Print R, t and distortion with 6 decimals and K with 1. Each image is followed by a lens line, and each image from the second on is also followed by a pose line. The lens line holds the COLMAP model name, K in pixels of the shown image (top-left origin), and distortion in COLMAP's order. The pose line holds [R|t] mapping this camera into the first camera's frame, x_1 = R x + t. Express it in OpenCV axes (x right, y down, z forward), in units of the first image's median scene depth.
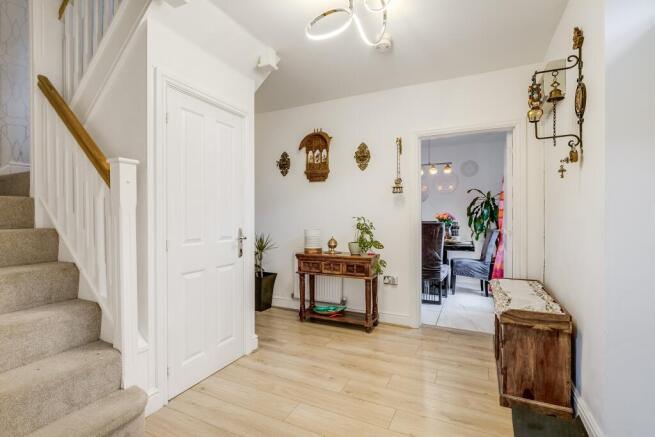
lens RADIAL K [[299.6, 0, 330.4], [0, 299.6, 218.8], [0, 0, 1]] dist [0.000454, -0.000733]
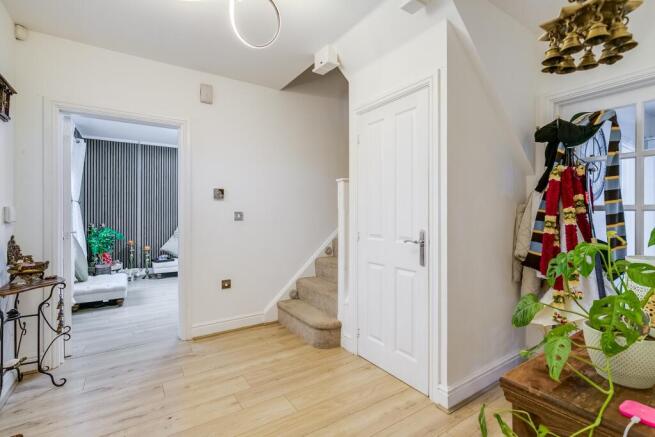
lens RADIAL K [[299.6, 0, 330.4], [0, 299.6, 218.8], [0, 0, 1]] dist [0.000454, -0.000733]
pose [[-0.501207, 0.003897, -0.865319, 0.577753], [-0.007711, 0.999930, 0.008969, -0.000210], [0.865293, 0.011168, -0.501142, 1.364452]]
